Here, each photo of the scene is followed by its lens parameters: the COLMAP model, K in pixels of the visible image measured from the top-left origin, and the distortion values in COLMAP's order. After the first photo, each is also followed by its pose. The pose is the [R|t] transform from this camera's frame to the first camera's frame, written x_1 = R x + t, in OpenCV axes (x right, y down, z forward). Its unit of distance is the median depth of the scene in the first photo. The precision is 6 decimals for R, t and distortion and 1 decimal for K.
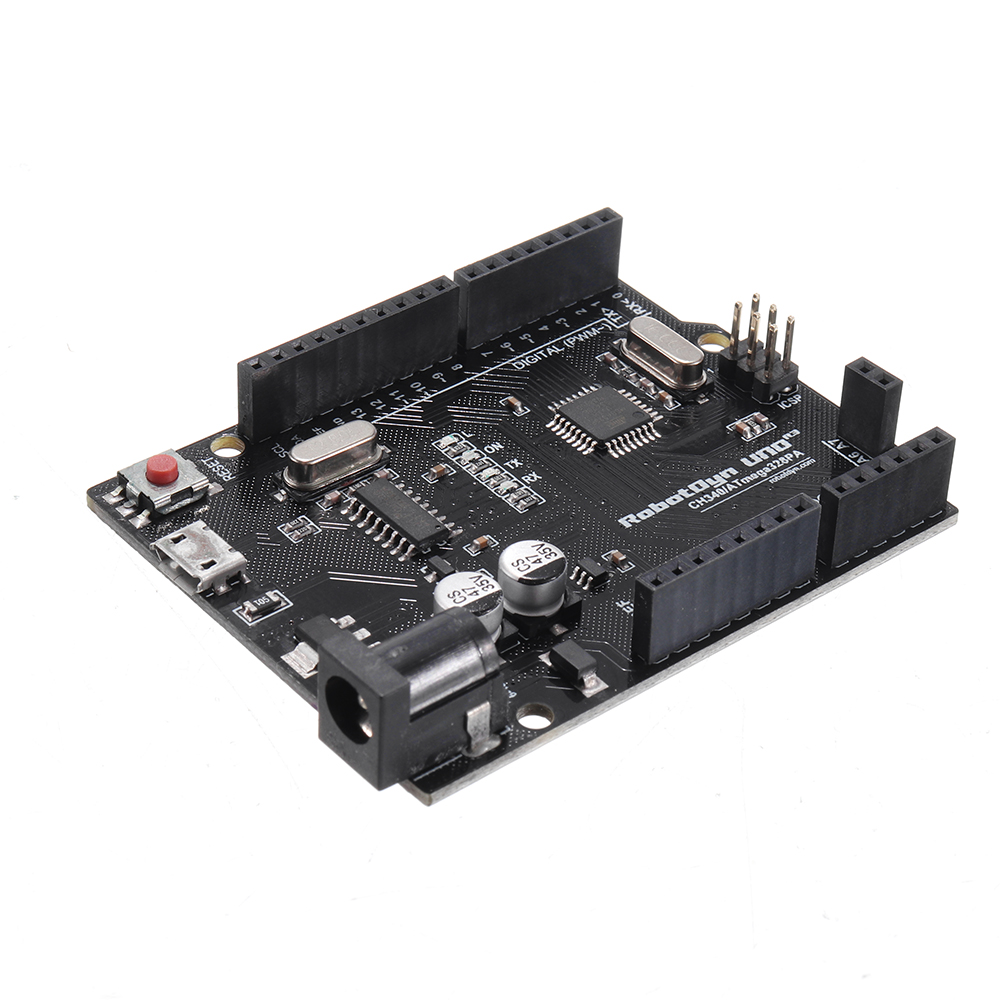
lens RADIAL K [[3135.2, 0, 500.0], [0, 3135.2, 500.0], [0, 0, 1]] dist [0.079509, -0.025492]
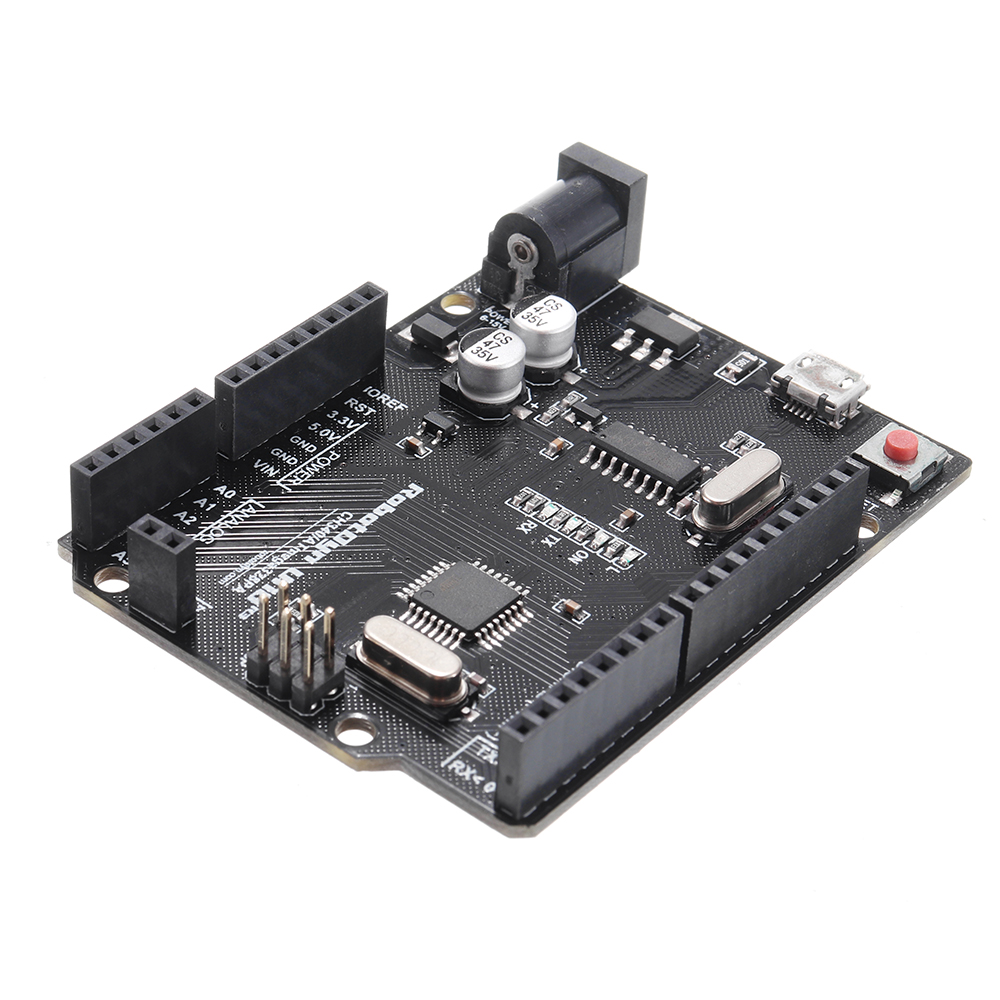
lens RADIAL K [[3135.2, 0, 500.0], [0, 3135.2, 500.0], [0, 0, 1]] dist [0.079509, -0.025492]
pose [[-0.978756, 0.048065, -0.199315, 0.199391], [-0.183320, 0.230187, 0.955724, -0.880180], [0.091816, 0.971959, -0.216486, 1.188037]]
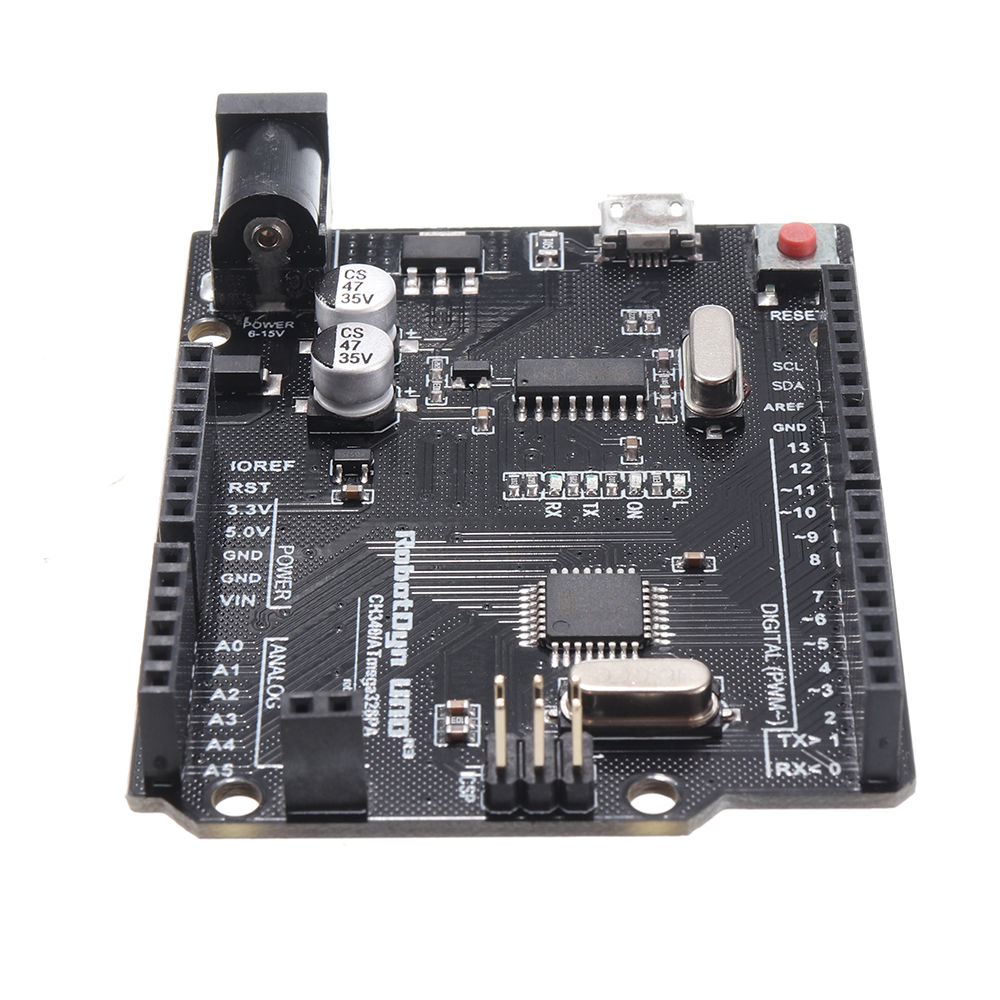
lens RADIAL K [[3750.8, 0, 445.8], [0, 3750.8, 499.7], [0, 0, 1]] dist [0.023882, -0.910663]
pose [[-0.647592, 0.466021, -0.602867, 0.568145], [-0.470992, 0.377130, 0.797458, -0.713474], [0.598991, 0.800373, -0.024735, 1.003511]]
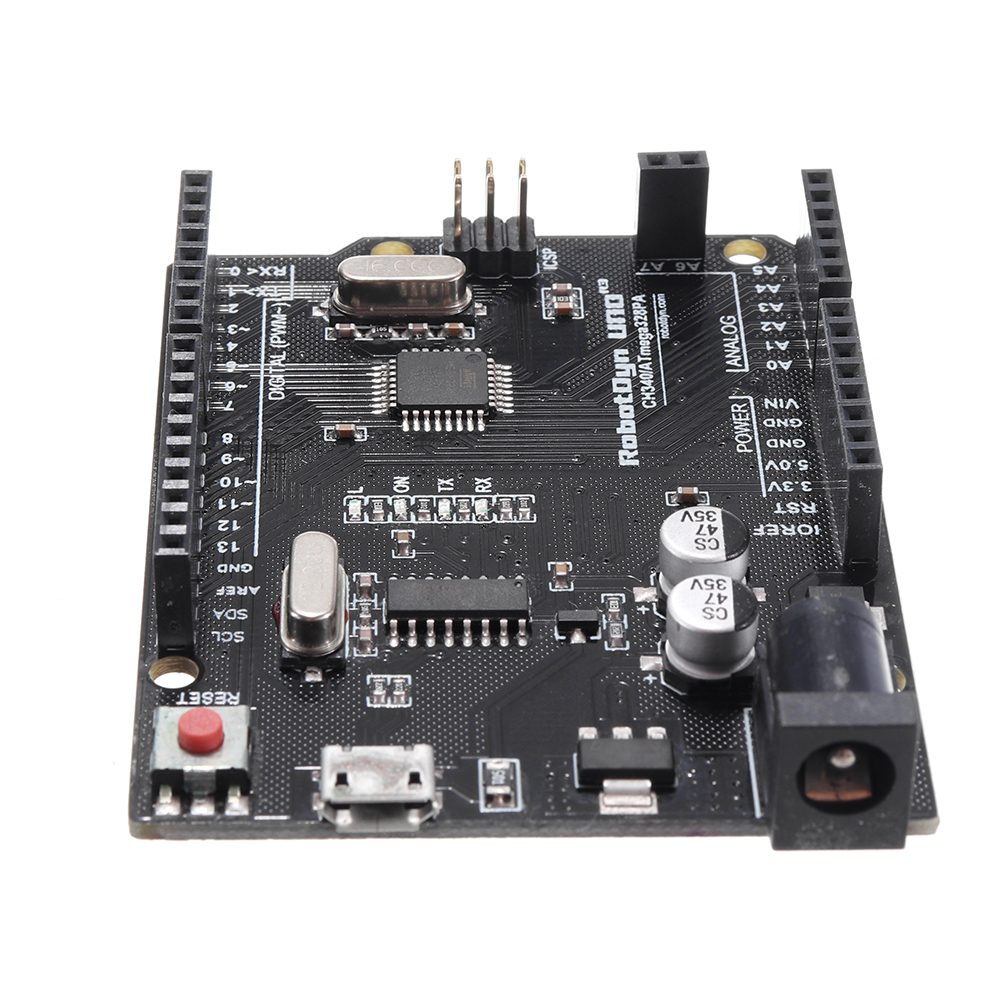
lens RADIAL K [[3750.8, 0, 445.8], [0, 3750.8, 499.7], [0, 0, 1]] dist [0.023882, -0.910663]
pose [[0.622586, -0.506766, 0.596301, -0.530640], [0.493366, 0.845664, 0.203573, -0.190528], [-0.607434, 0.167453, 0.776520, 0.310149]]
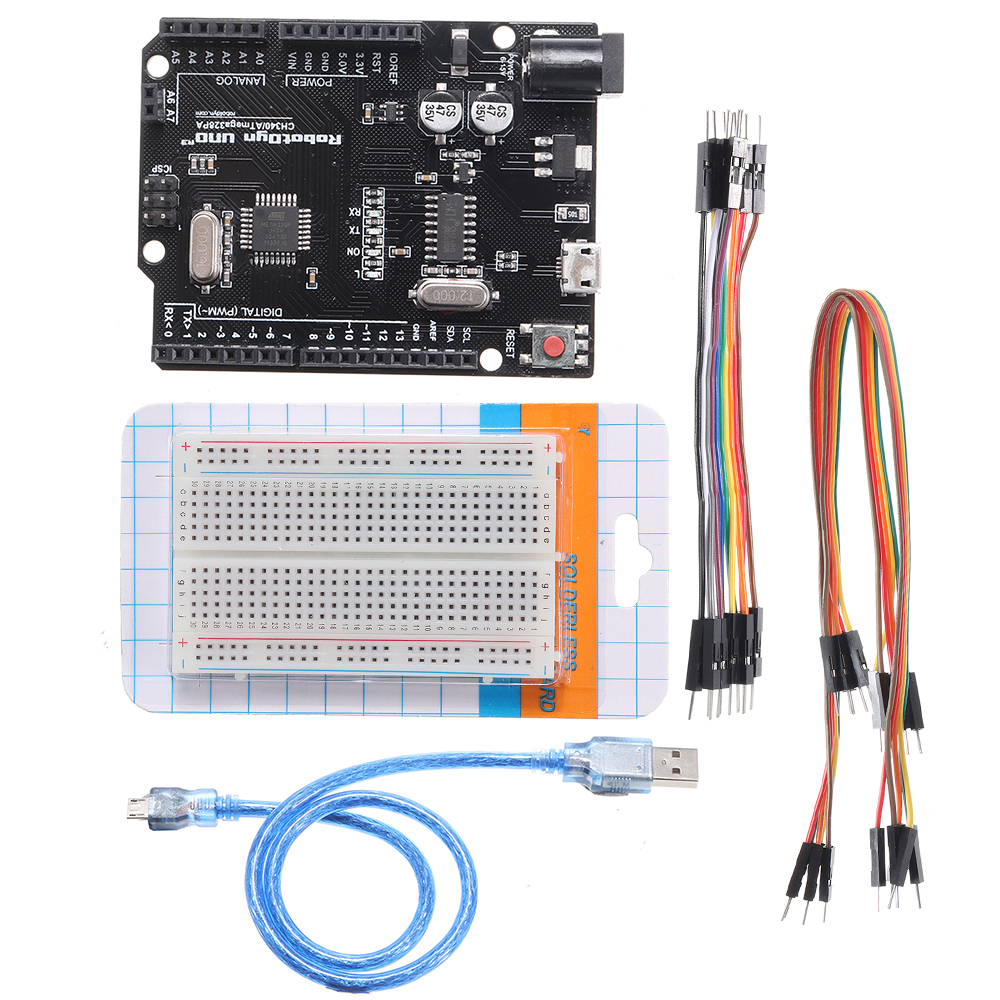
lens RADIAL K [[3265.9, 0, 500.0], [0, 3265.9, 500.0], [0, 0, 1]] dist [-0.083075, -2.676563]
pose [[-0.759054, -0.650393, -0.028729, -0.089768], [0.385698, -0.484811, 0.784981, -1.301912], [-0.524475, 0.584762, 0.618853, 0.055371]]
